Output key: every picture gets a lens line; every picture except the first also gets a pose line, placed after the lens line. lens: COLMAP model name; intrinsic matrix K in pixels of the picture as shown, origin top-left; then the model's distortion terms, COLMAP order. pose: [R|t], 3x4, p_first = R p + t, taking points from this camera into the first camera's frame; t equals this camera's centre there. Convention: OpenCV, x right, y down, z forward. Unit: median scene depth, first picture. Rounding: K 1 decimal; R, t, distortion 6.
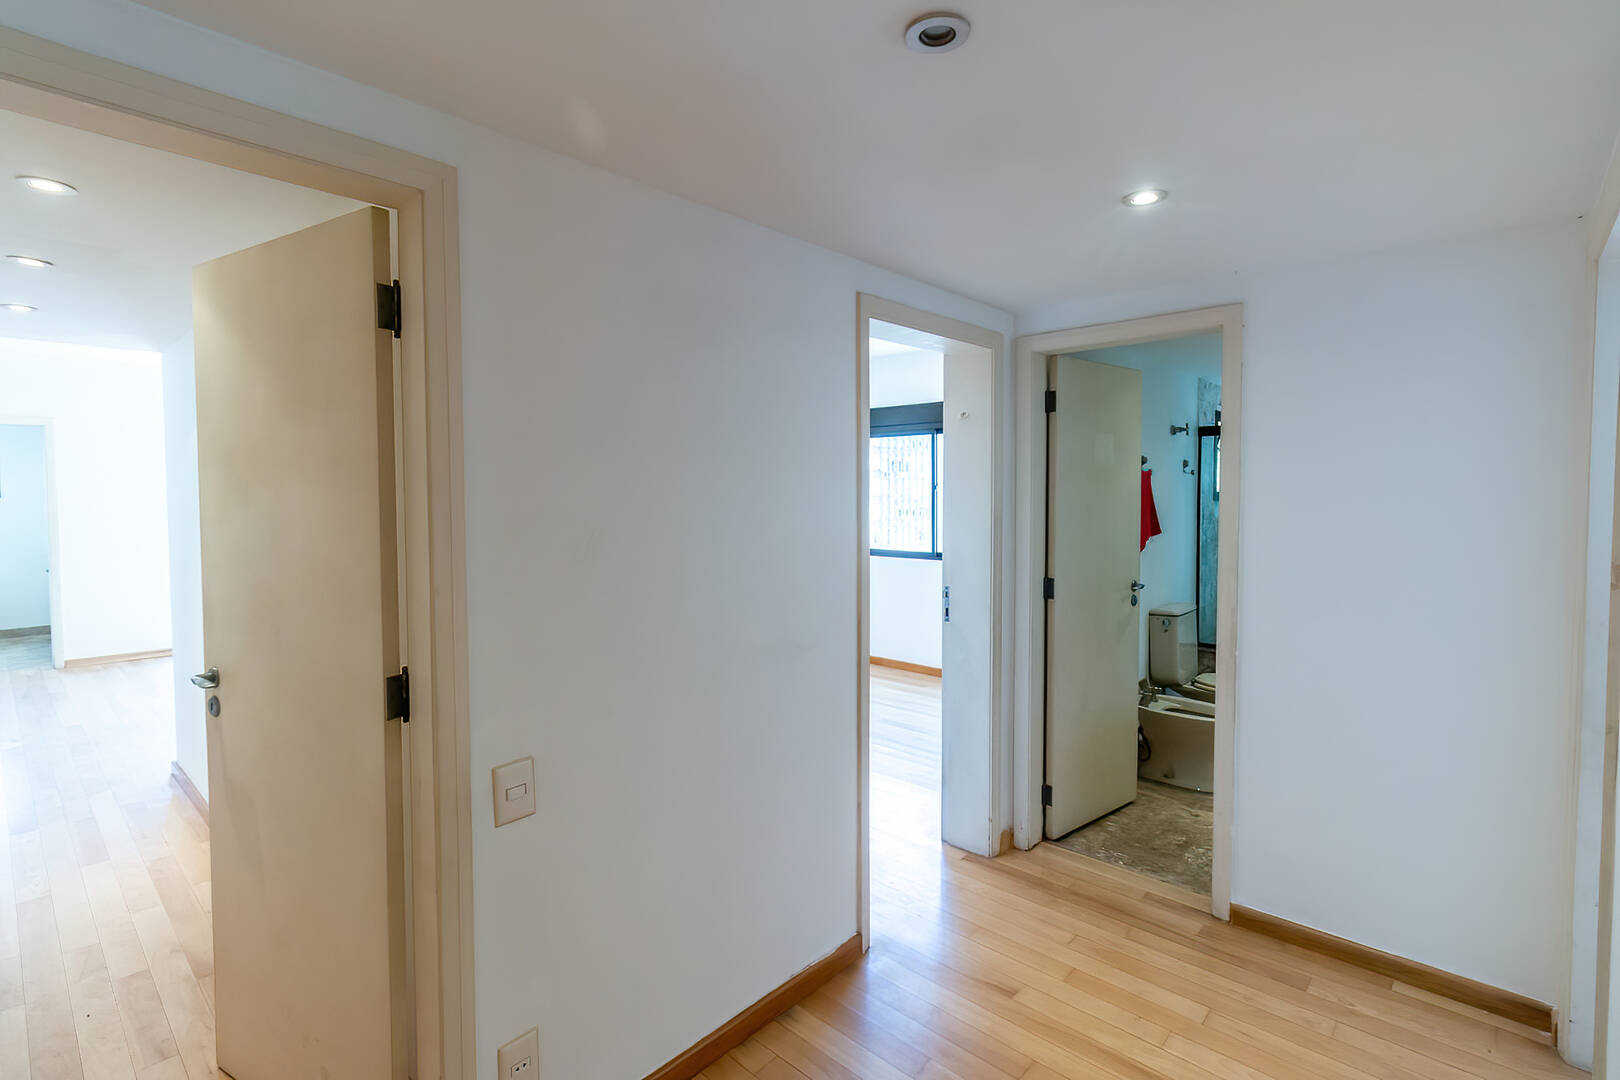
lens RADIAL K [[763.7, 0, 813.4], [0, 763.7, 524.8], [0, 0, 1]] dist [0.008376, 0.000729]
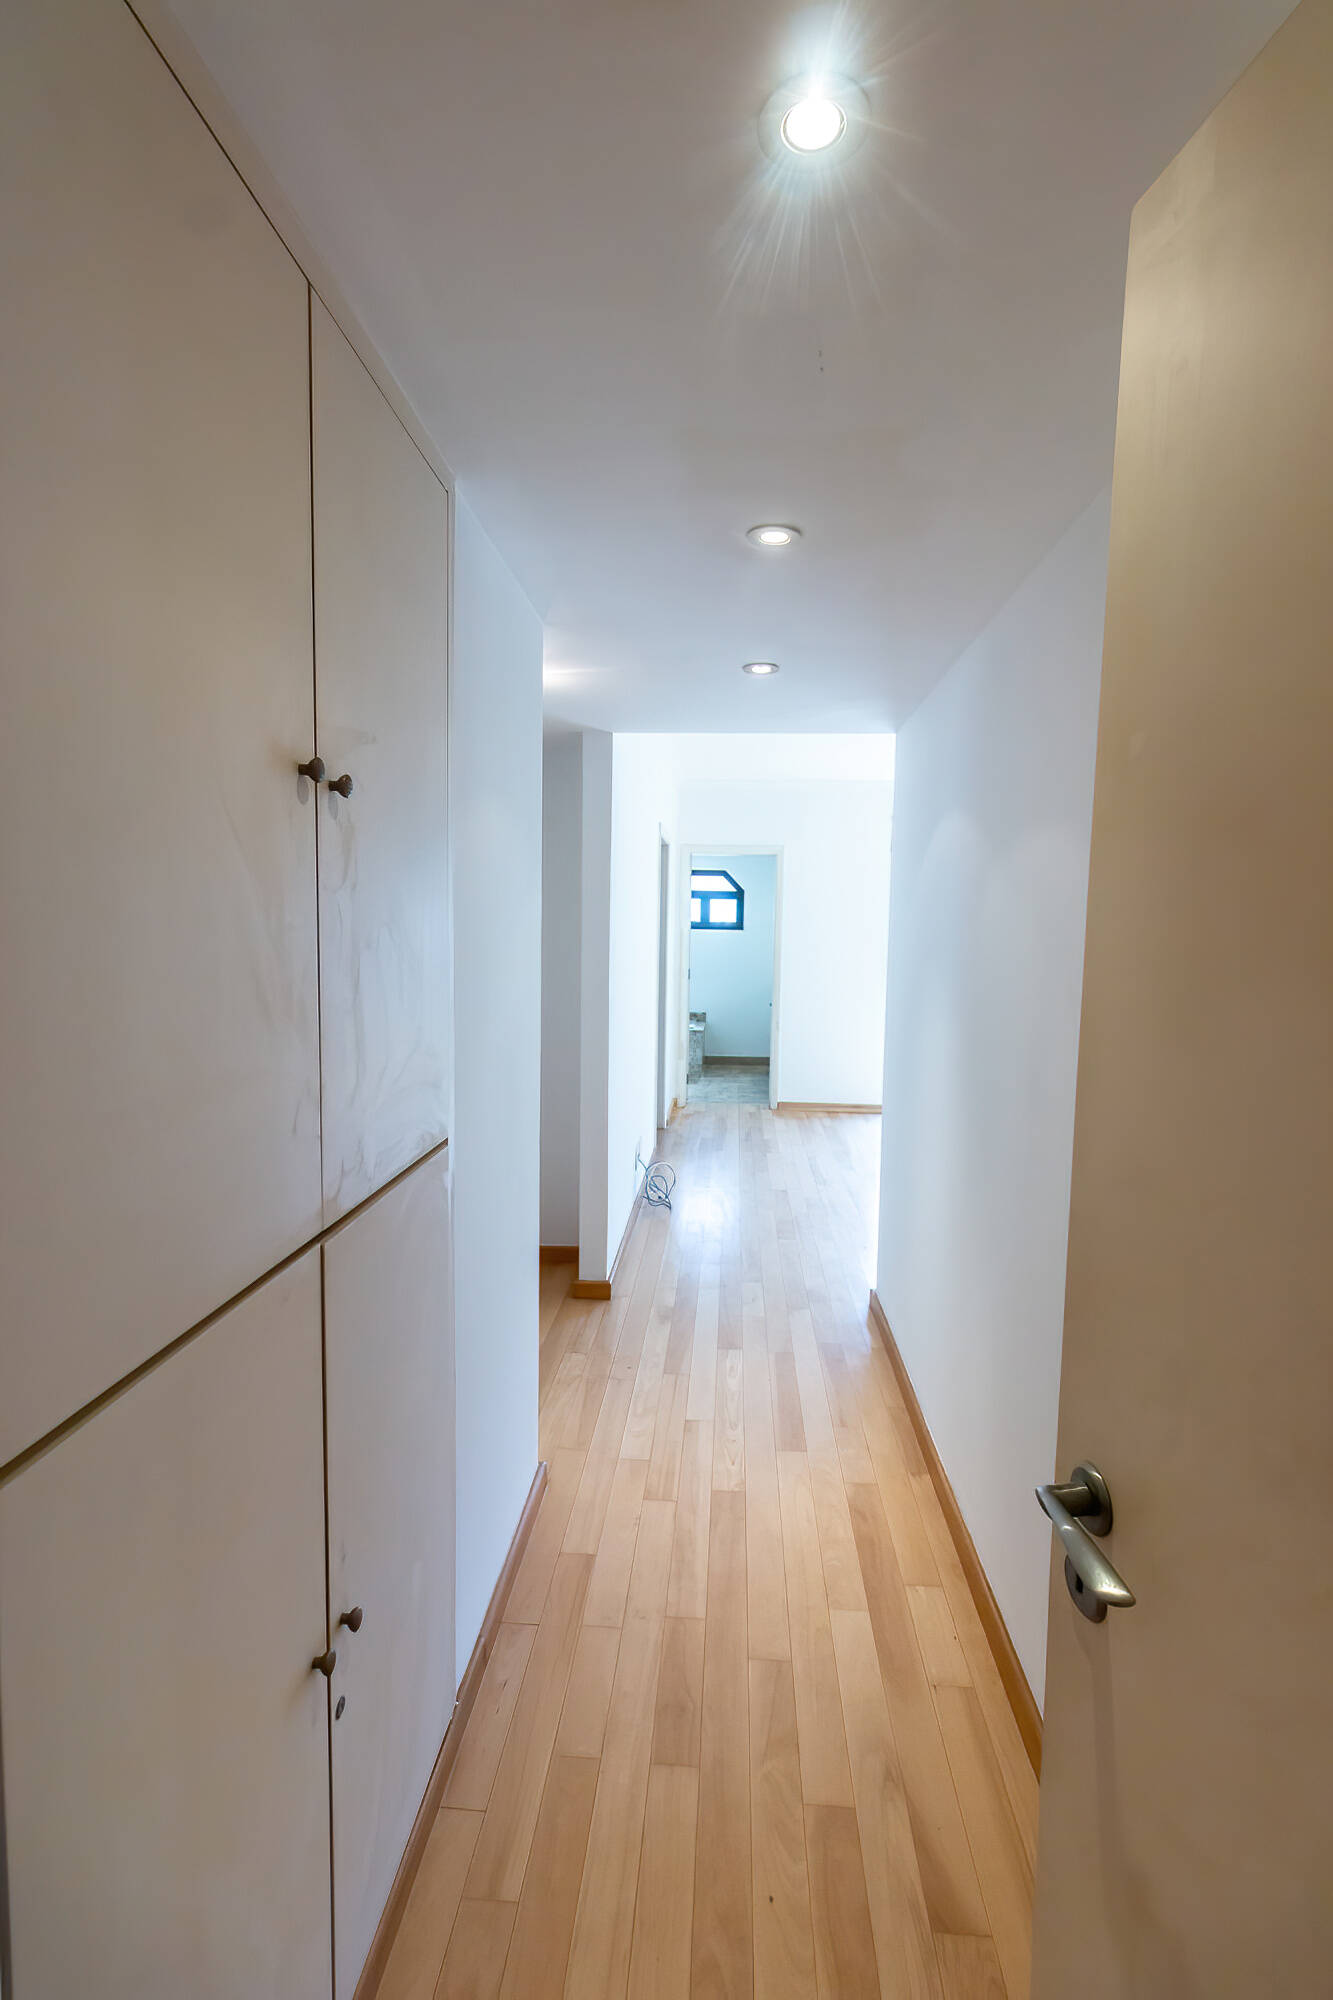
lens RADIAL K [[932.3, 0, 666.5], [0, 932.3, 1000.0], [0, 0, 1]] dist [-0.000541, -0.000529]
pose [[0.622678, 0.074787, -0.778896, -0.347990], [-0.050285, 0.997189, 0.055547, -0.015657], [0.780861, 0.004578, 0.624688, 0.354645]]
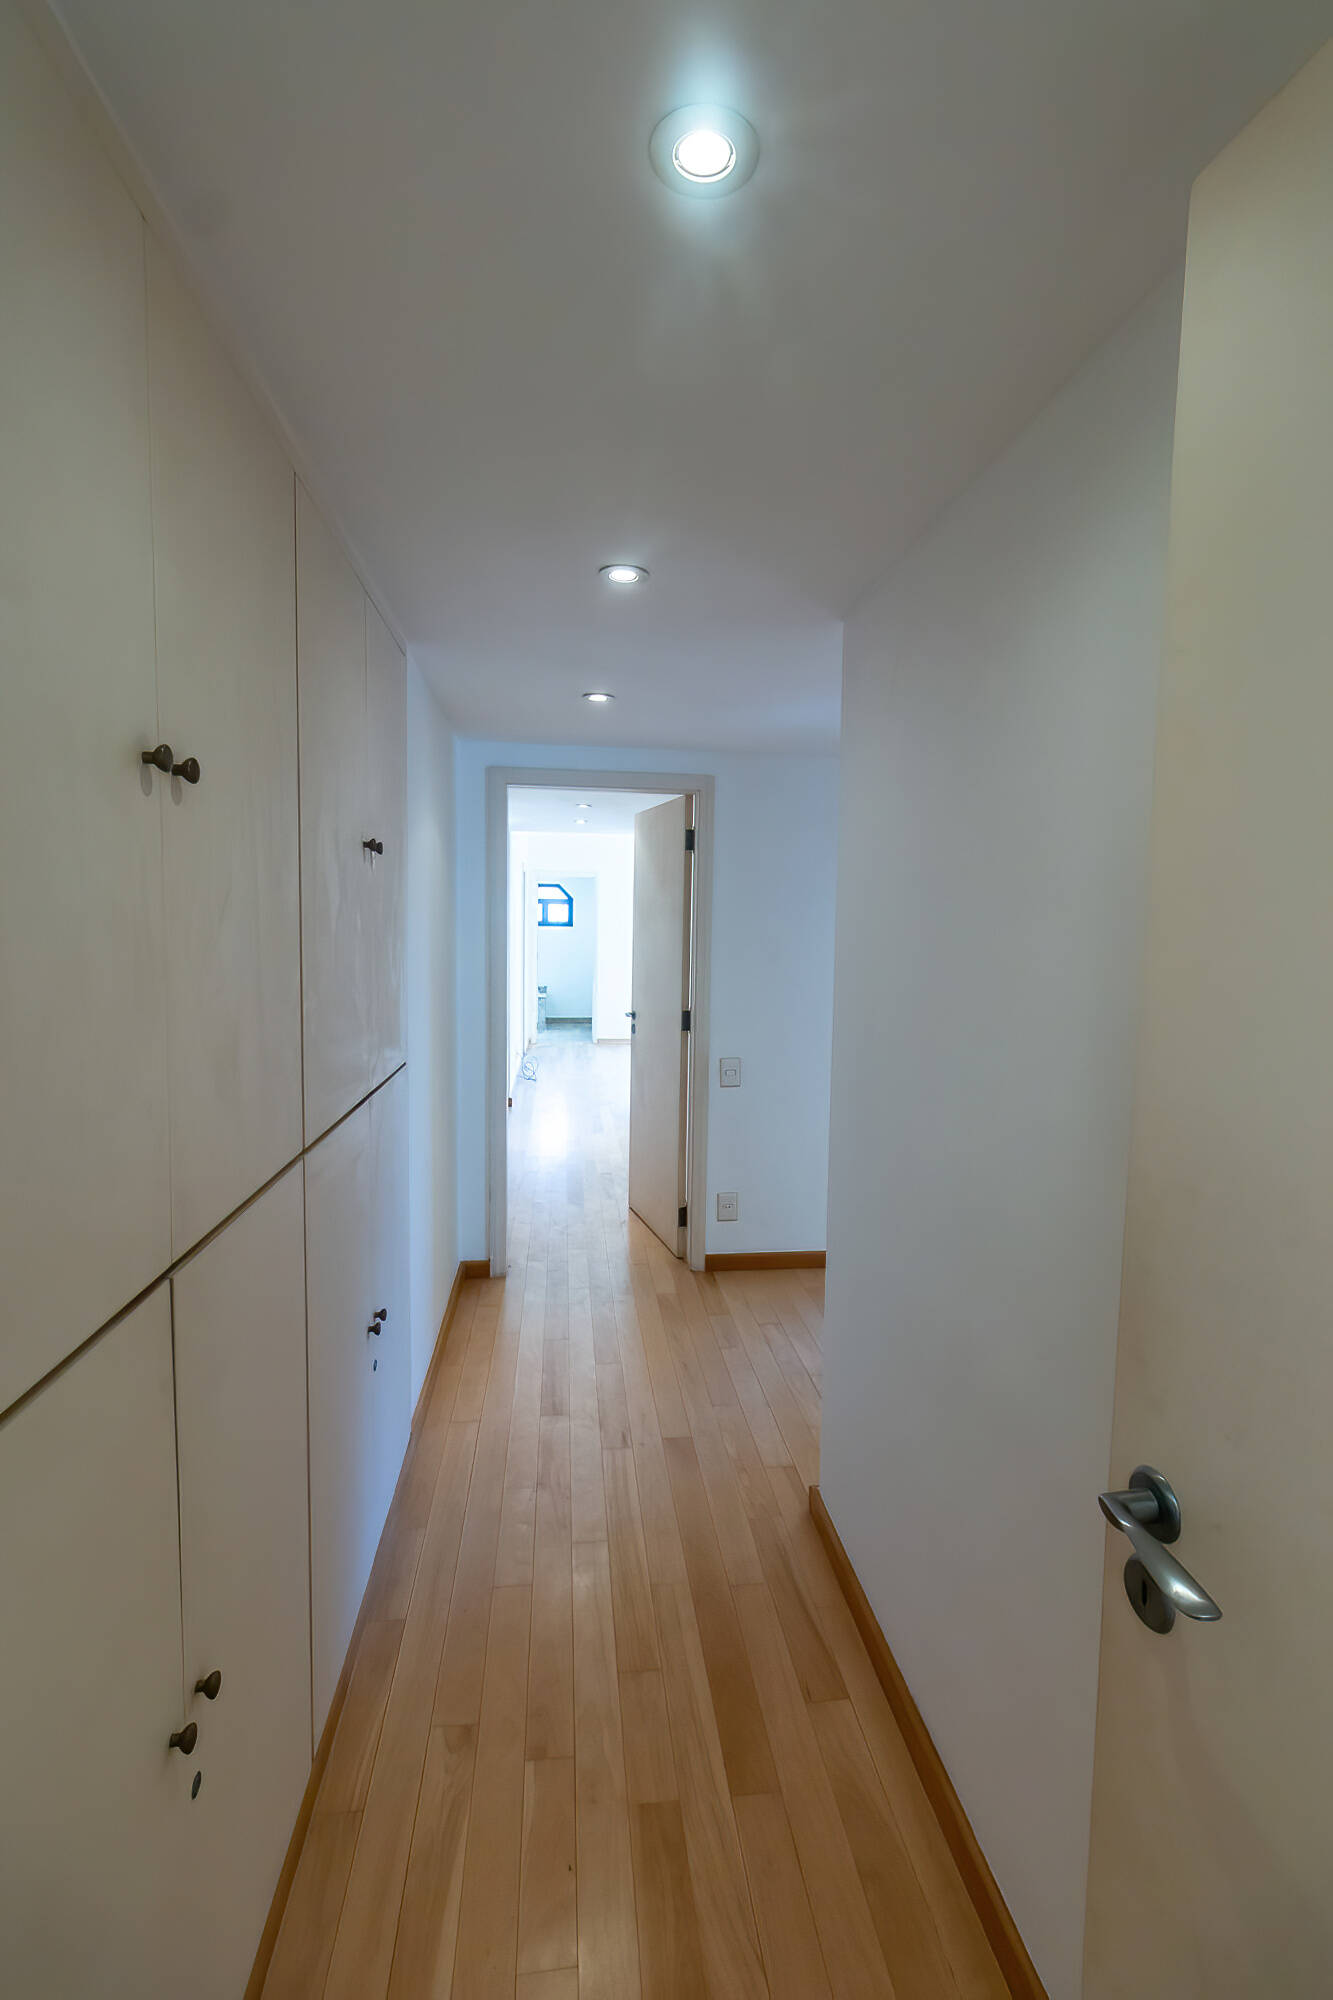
lens RADIAL K [[895.8, 0, 666.5], [0, 895.8, 1000.0], [0, 0, 1]] dist [0.000754, -0.000353]
pose [[0.757773, 0.067826, -0.648984, 0.483351], [-0.044820, 0.997644, 0.051932, 0.018032], [0.650977, -0.010265, 0.759028, -0.438650]]
